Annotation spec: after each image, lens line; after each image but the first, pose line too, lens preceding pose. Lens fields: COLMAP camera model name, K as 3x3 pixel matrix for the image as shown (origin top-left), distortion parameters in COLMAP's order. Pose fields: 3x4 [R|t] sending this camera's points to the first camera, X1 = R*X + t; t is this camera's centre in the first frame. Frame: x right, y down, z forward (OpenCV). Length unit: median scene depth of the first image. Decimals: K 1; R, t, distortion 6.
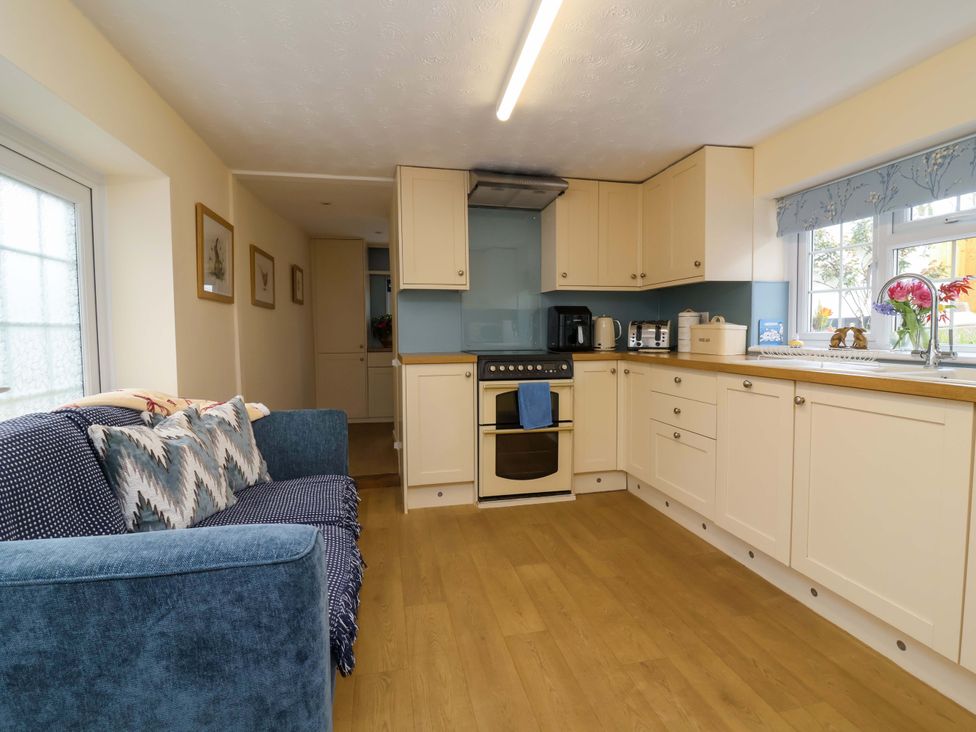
lens RADIAL K [[506.3, 0, 498.2], [0, 506.3, 358.1], [0, 0, 1]] dist [0.004038, -0.016377]
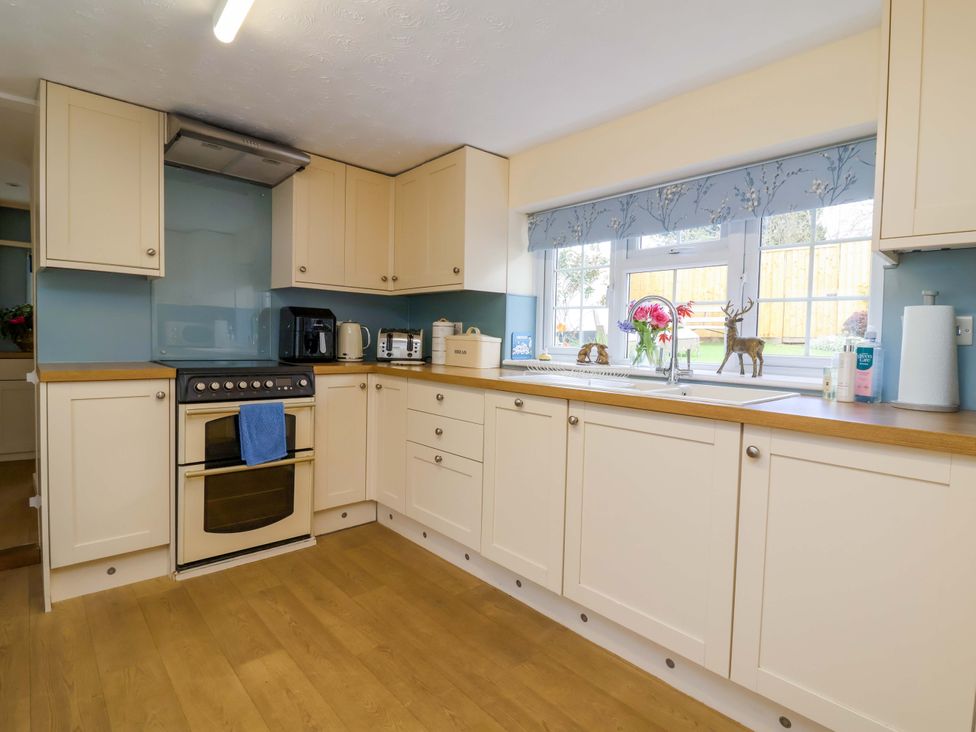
lens RADIAL K [[506.3, 0, 498.2], [0, 506.3, 358.1], [0, 0, 1]] dist [0.004038, -0.016377]
pose [[0.866261, 0.009919, 0.499492, -0.004281], [-0.004432, 0.999916, -0.012171, -0.014243], [-0.499571, 0.008329, 0.866233, 0.158862]]
